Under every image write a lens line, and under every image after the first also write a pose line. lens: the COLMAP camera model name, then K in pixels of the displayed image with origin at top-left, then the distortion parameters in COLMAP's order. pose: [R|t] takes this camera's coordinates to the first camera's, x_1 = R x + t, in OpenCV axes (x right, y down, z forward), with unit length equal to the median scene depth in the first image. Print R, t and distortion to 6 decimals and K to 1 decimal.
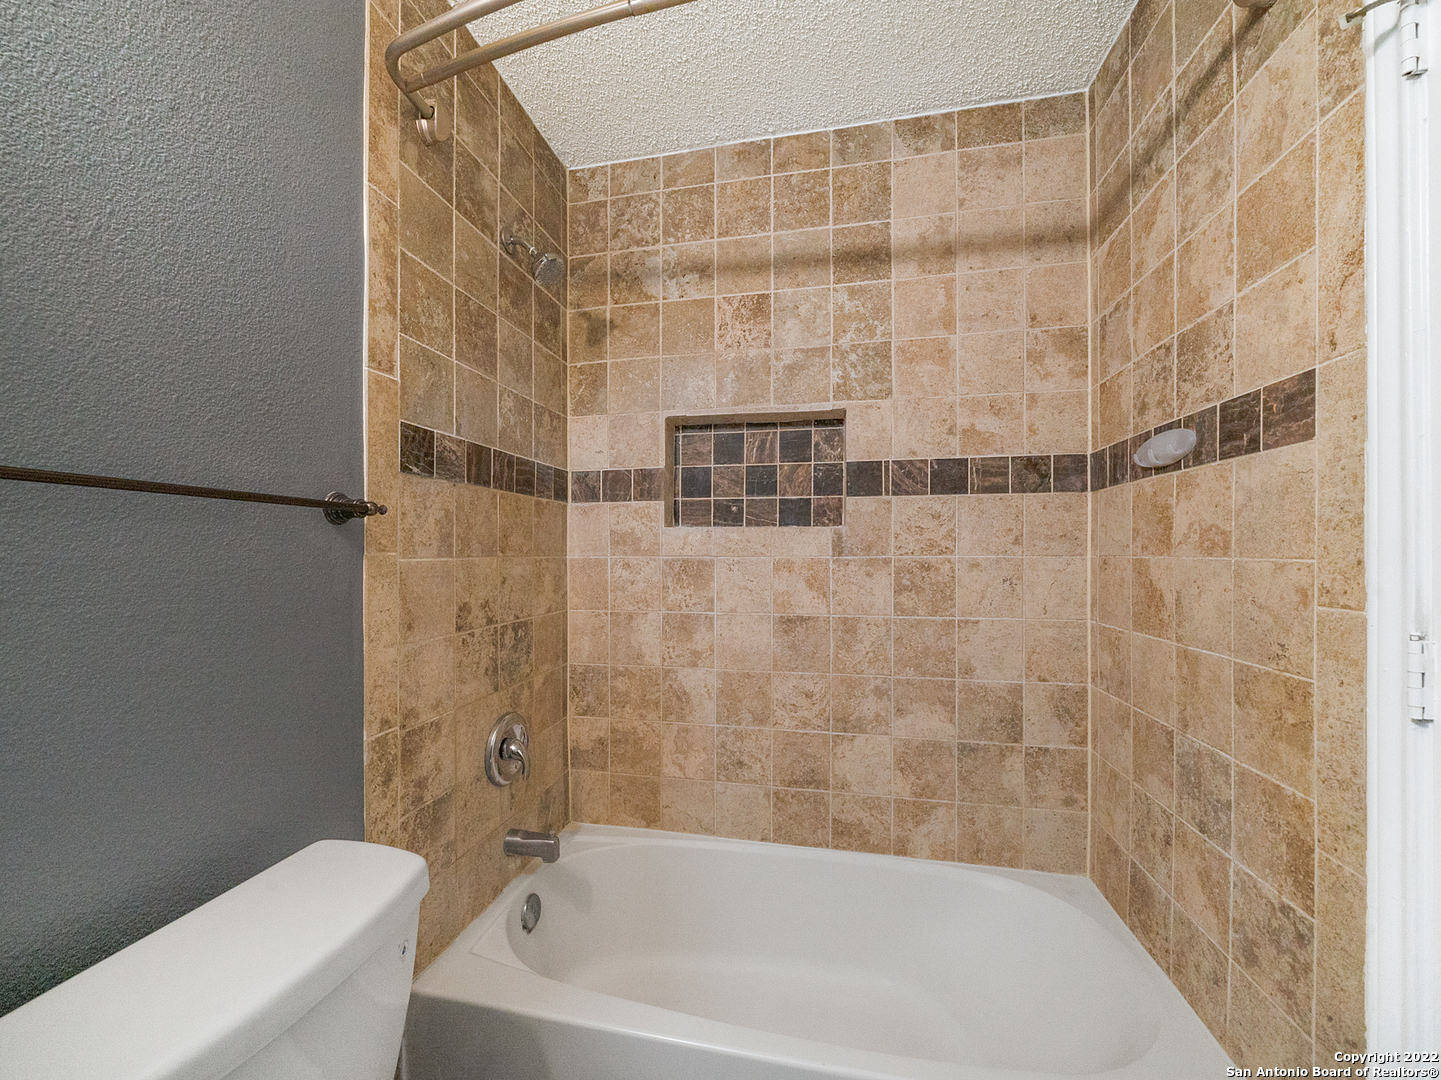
lens RADIAL K [[566.4, 0, 711.9], [0, 566.4, 549.8], [0, 0, 1]] dist [-0.003159, -0.000753]
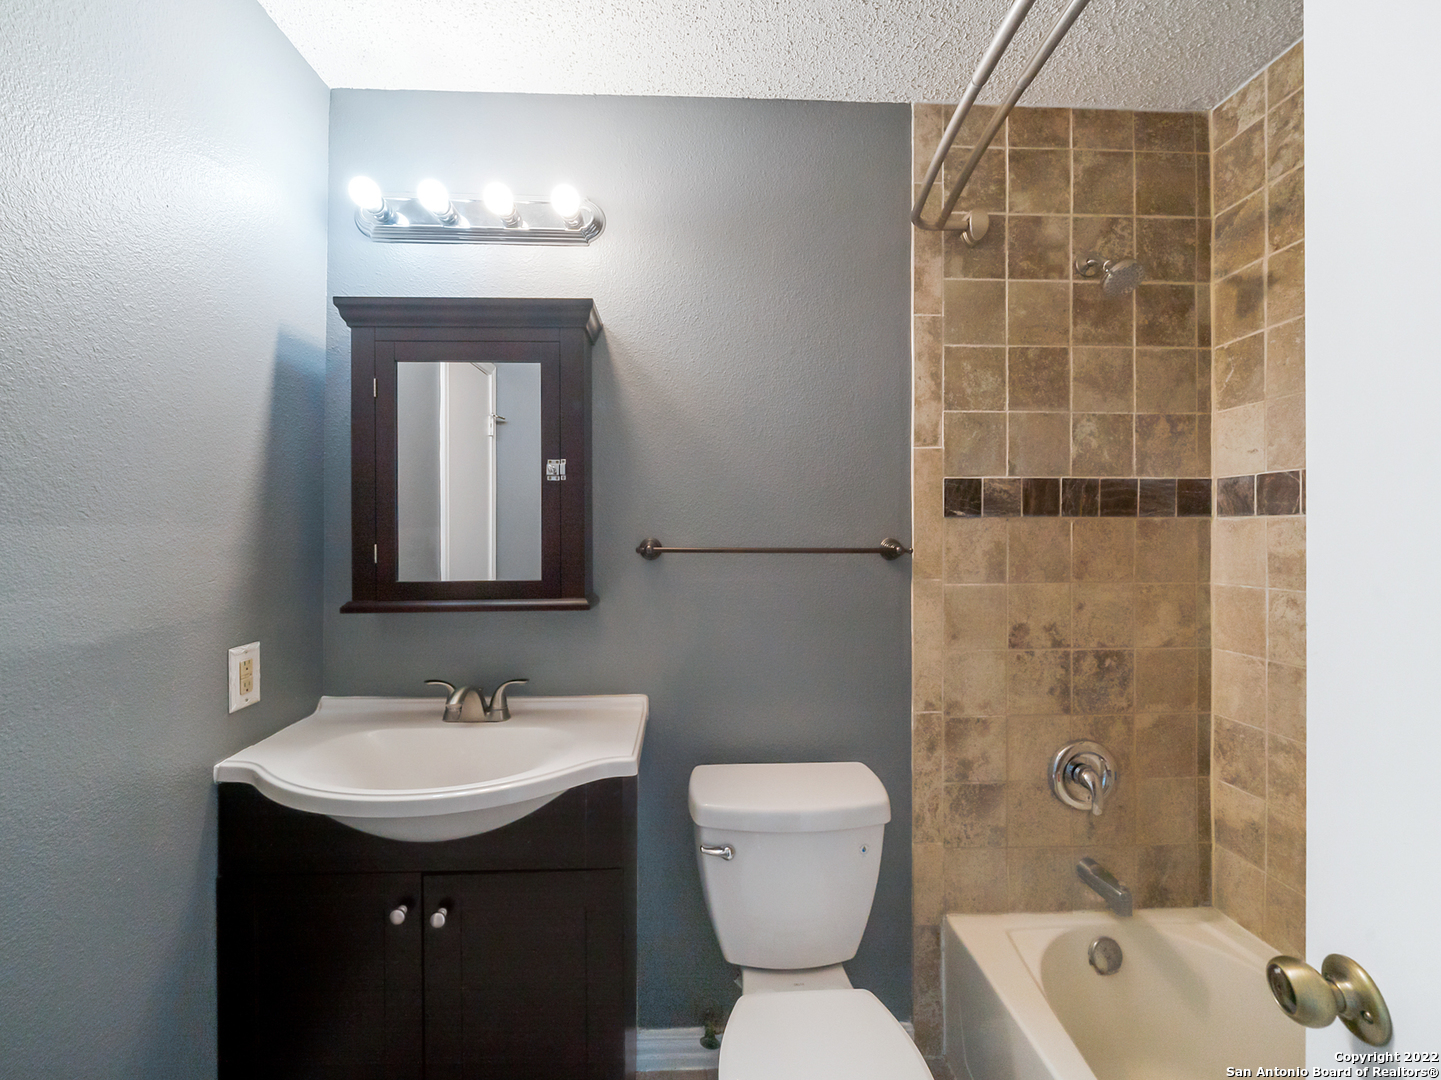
lens RADIAL K [[566.4, 0, 716.5], [0, 566.4, 530.4], [0, 0, 1]] dist [-0.003159, -0.000753]
pose [[0.254504, -0.007786, -0.967040, 0.450775], [0.003907, 0.999968, -0.007023, -0.077673], [0.967064, -0.001991, 0.254526, 0.121680]]
